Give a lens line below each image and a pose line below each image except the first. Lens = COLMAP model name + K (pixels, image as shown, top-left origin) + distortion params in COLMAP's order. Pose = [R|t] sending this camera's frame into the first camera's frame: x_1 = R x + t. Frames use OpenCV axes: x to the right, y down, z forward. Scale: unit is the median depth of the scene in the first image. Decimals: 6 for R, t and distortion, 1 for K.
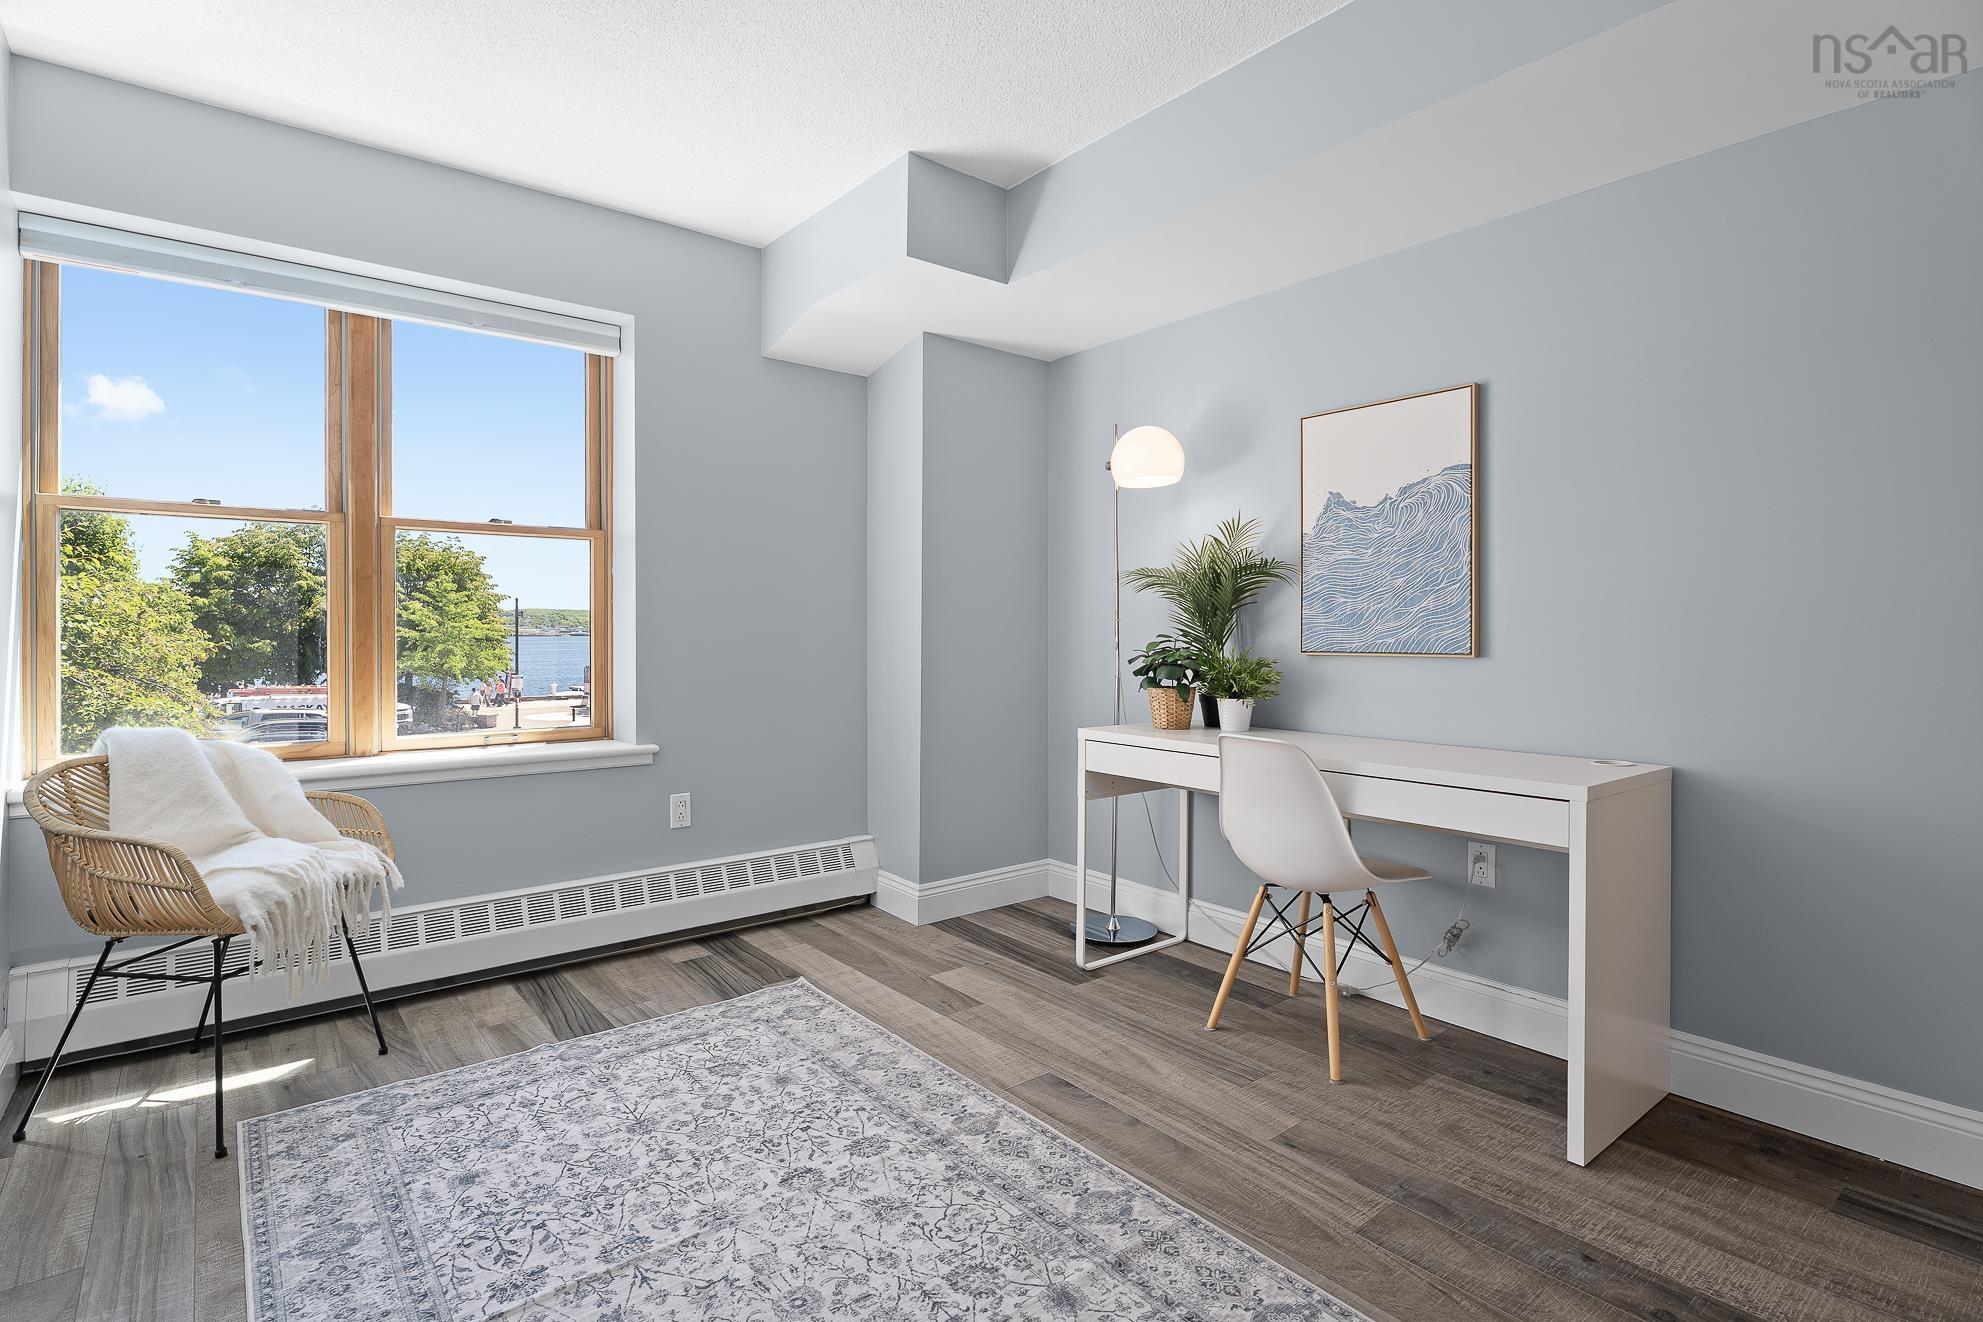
lens RADIAL K [[972.4, 0, 1007.3], [0, 972.4, 647.7], [0, 0, 1]] dist [0.004310, -0.005651]
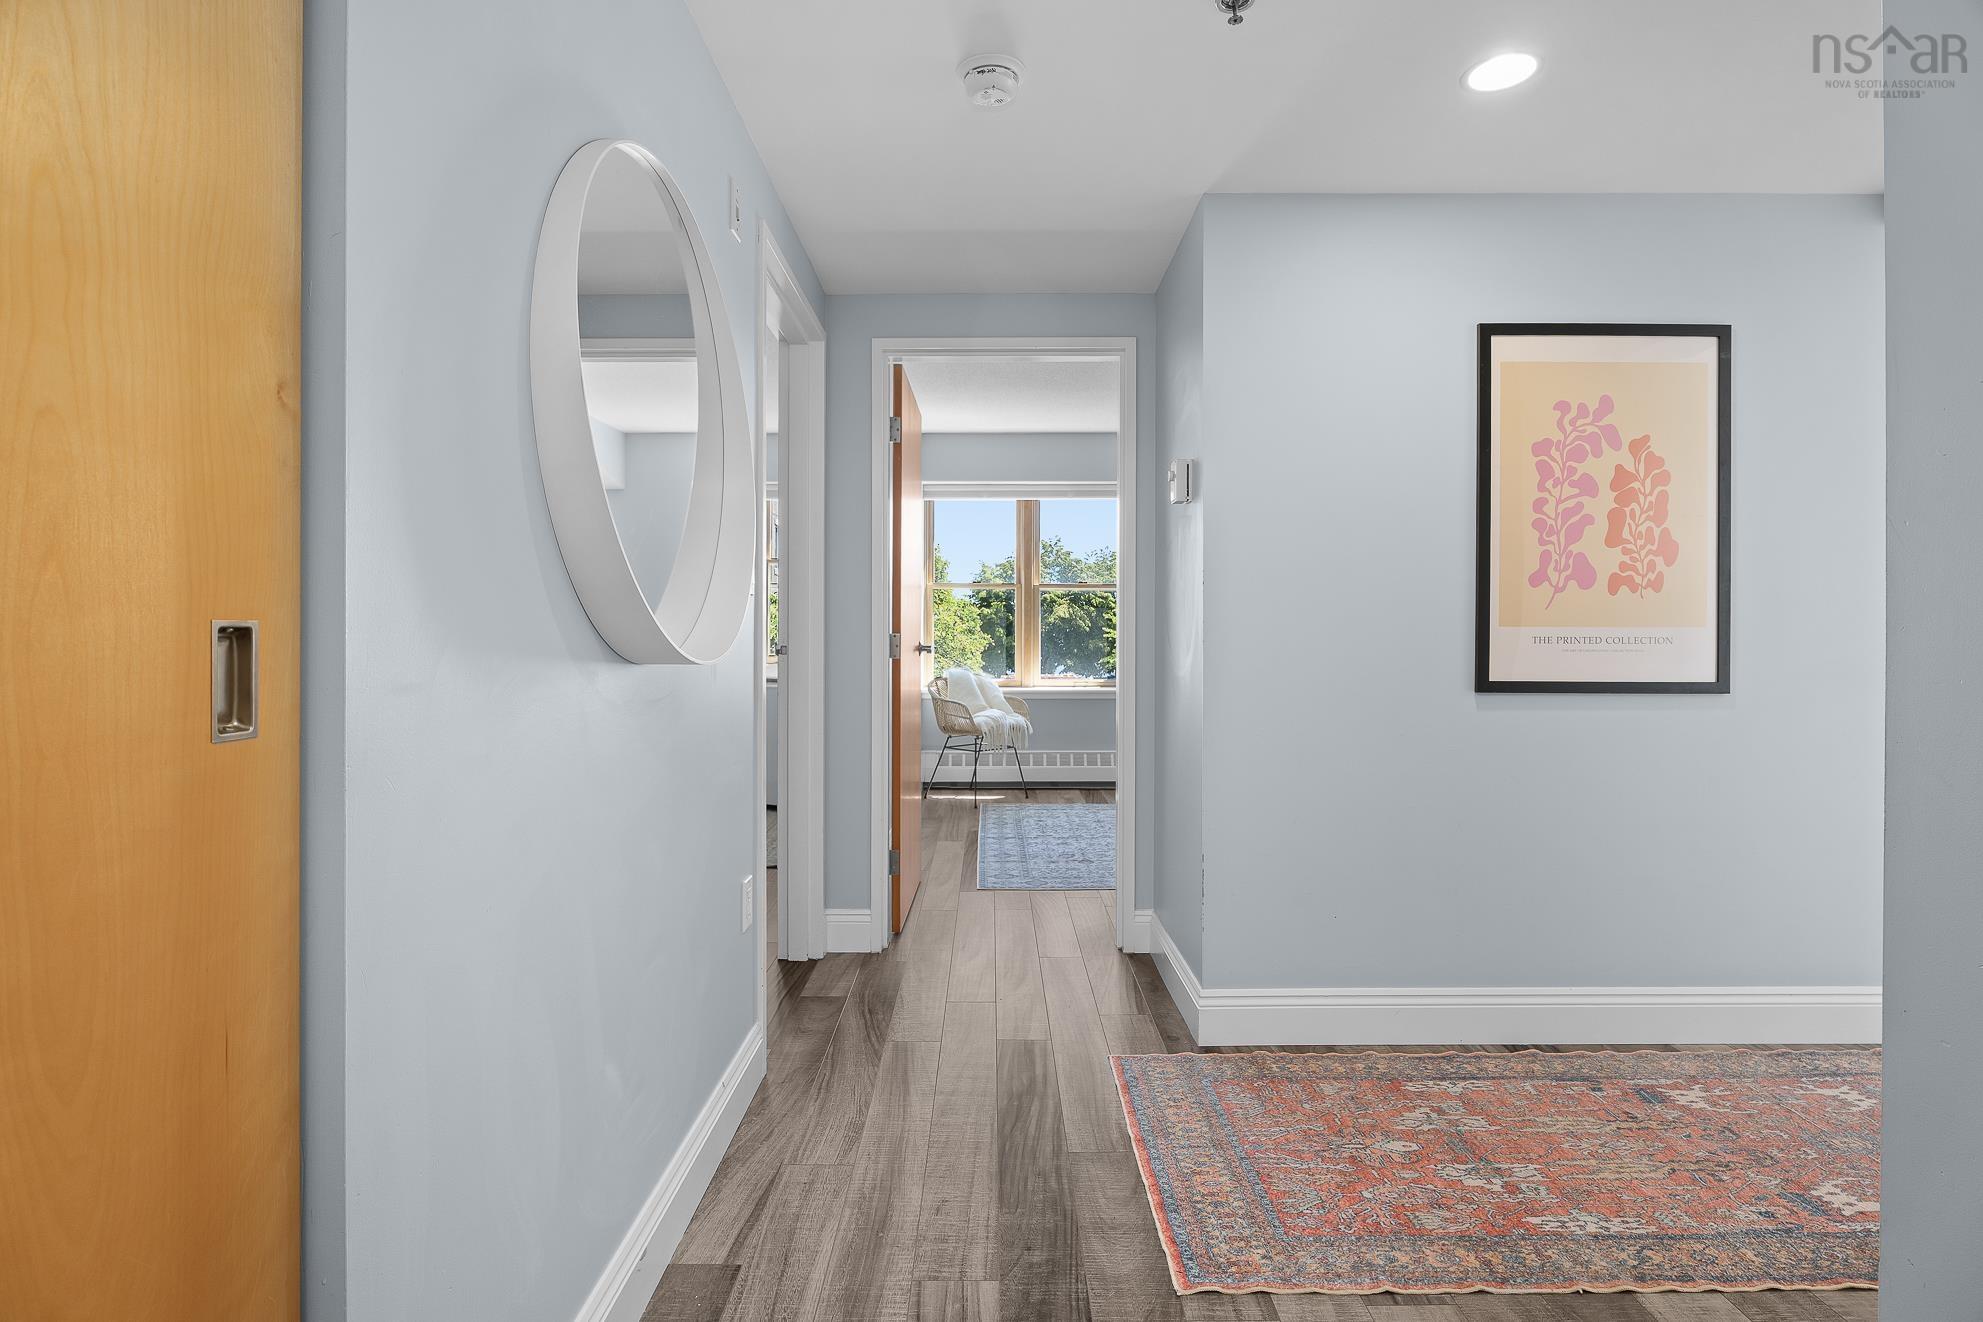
lens RADIAL K [[972.4, 0, 994.5], [0, 972.4, 641.9], [0, 0, 1]] dist [0.004310, -0.005651]
pose [[0.774841, 0.008785, -0.632095, 0.868702], [-0.014626, 0.999885, -0.004032, 0.016300], [0.631987, 0.012369, 0.774880, -0.995071]]
